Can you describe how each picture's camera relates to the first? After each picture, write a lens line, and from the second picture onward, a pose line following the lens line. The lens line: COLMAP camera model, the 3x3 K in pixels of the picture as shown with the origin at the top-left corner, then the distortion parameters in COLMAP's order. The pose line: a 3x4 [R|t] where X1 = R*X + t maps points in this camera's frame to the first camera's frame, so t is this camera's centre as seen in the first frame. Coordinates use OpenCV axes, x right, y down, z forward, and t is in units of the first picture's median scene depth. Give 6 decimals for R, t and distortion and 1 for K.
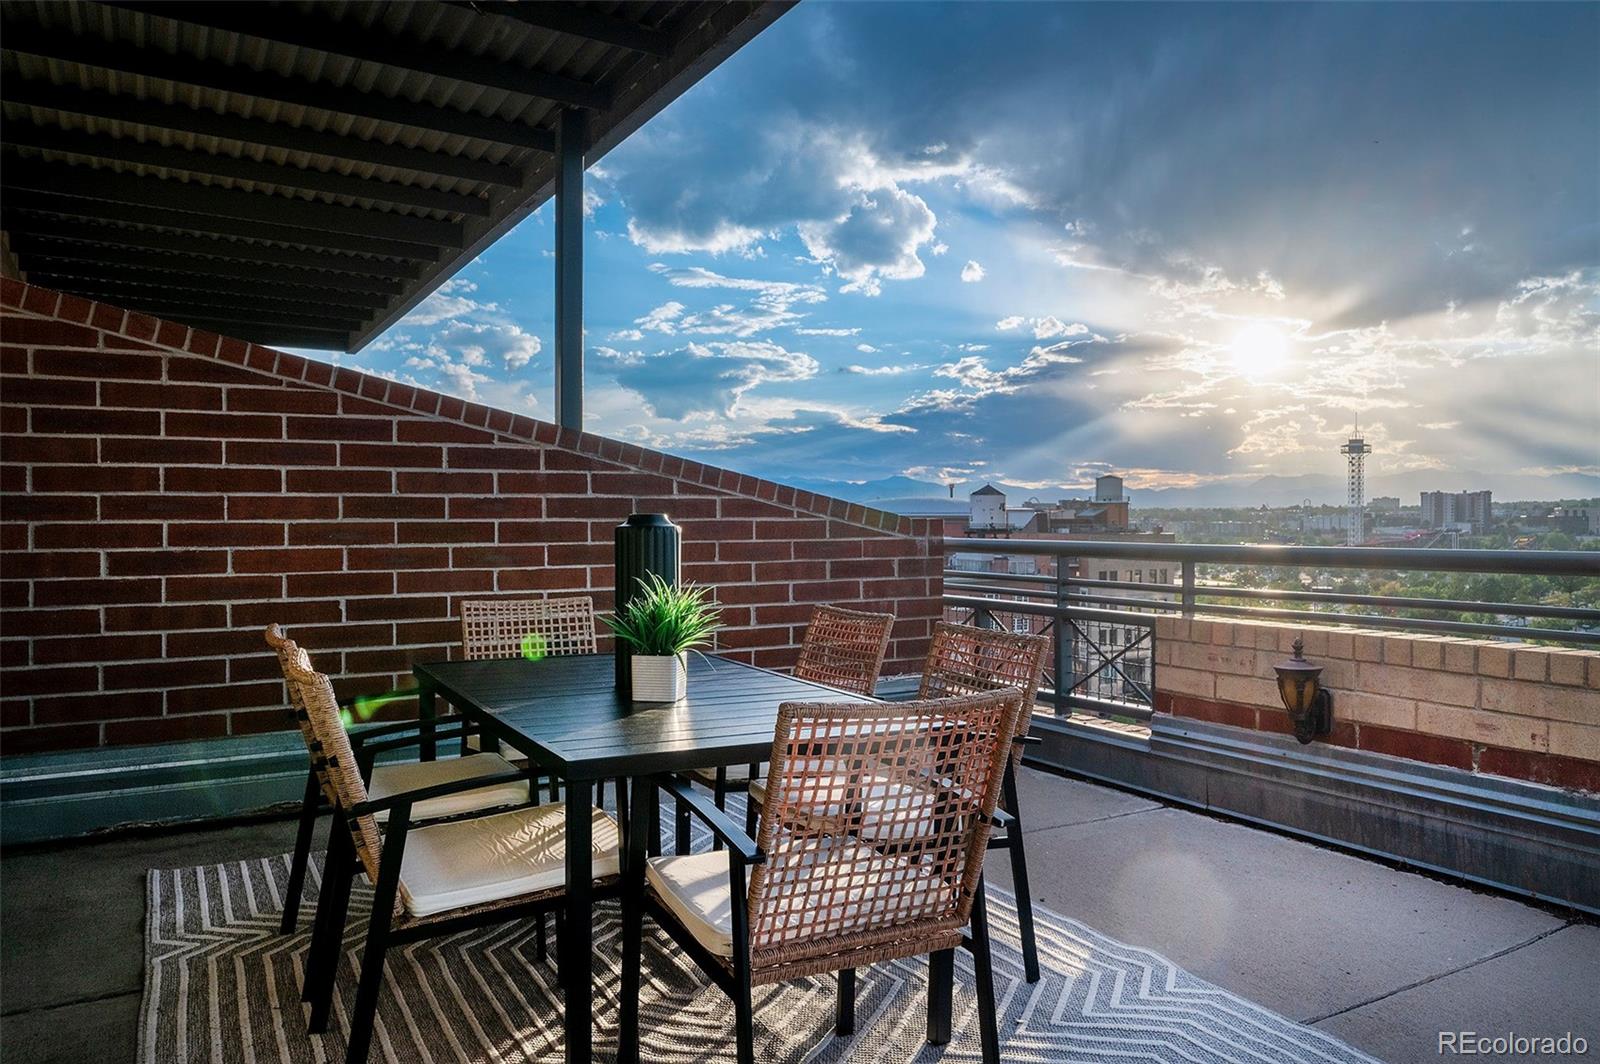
lens RADIAL K [[1110.7, 0, 798.3], [0, 1110.7, 531.9], [0, 0, 1]] dist [0.000149, 0.000181]
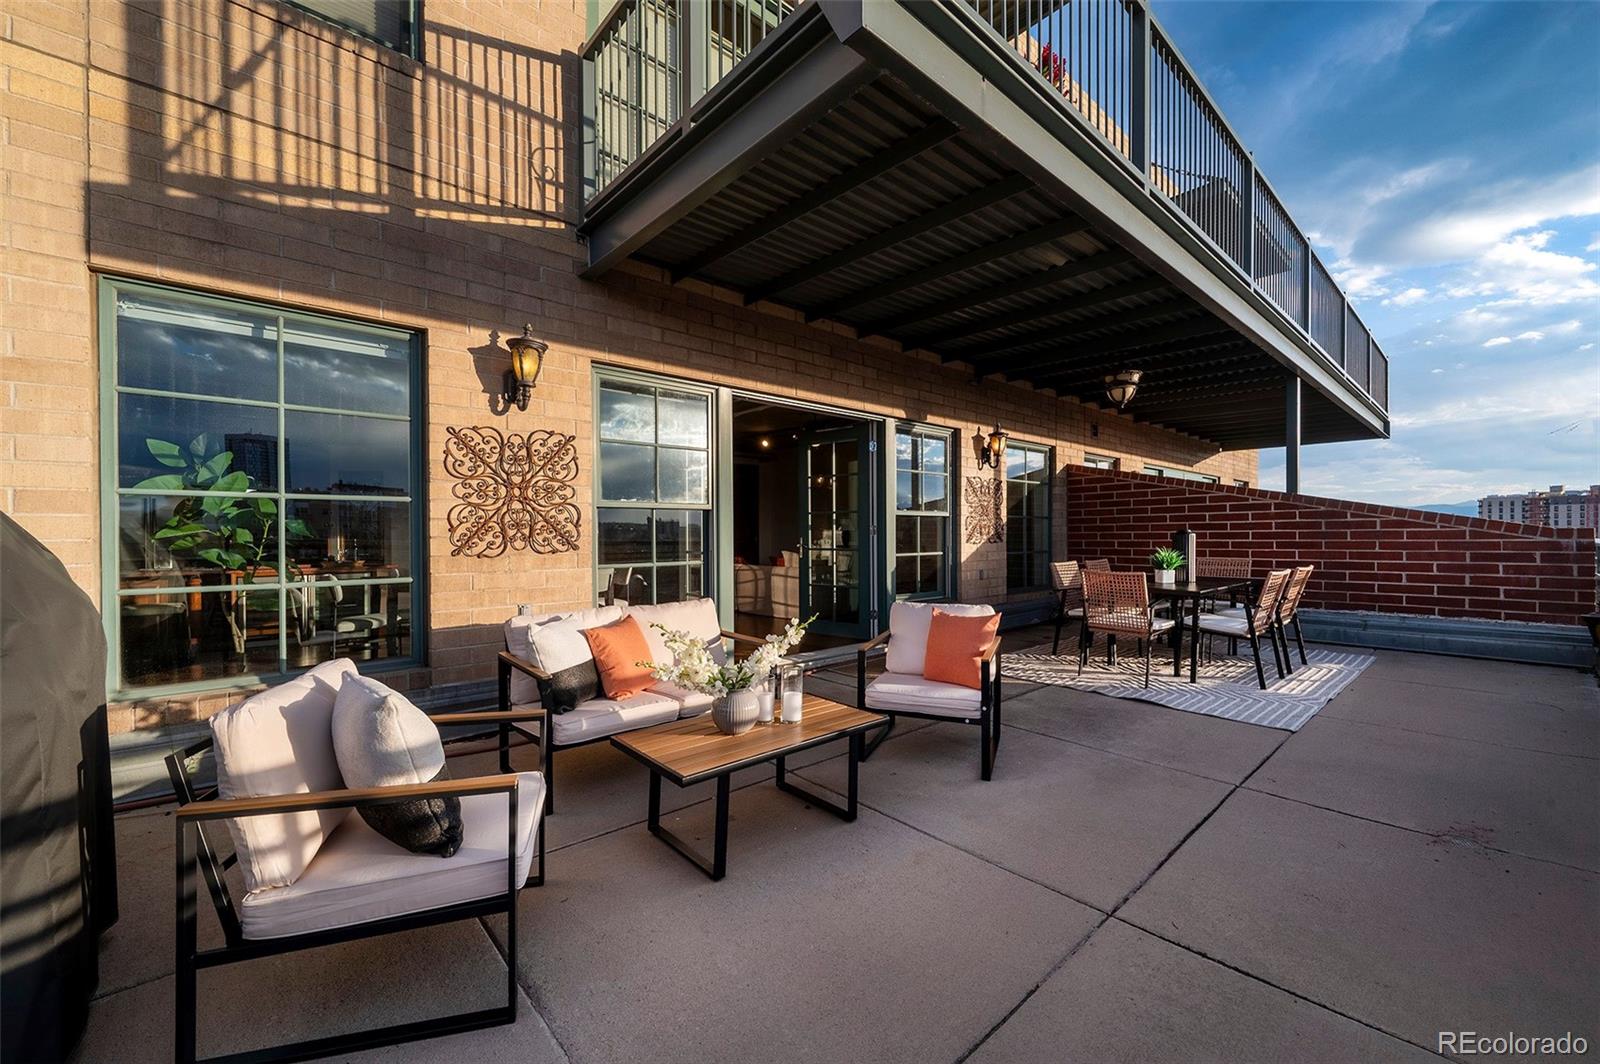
lens RADIAL K [[630.8, 0, 798.3], [0, 630.8, 535.2], [0, 0, 1]] dist [-0.000993, -0.000053]
pose [[0.208821, 0.006856, -0.977930, 0.928120], [0.004474, 0.999958, 0.007966, -0.016556], [0.977944, -0.006039, 0.208782, -0.333594]]
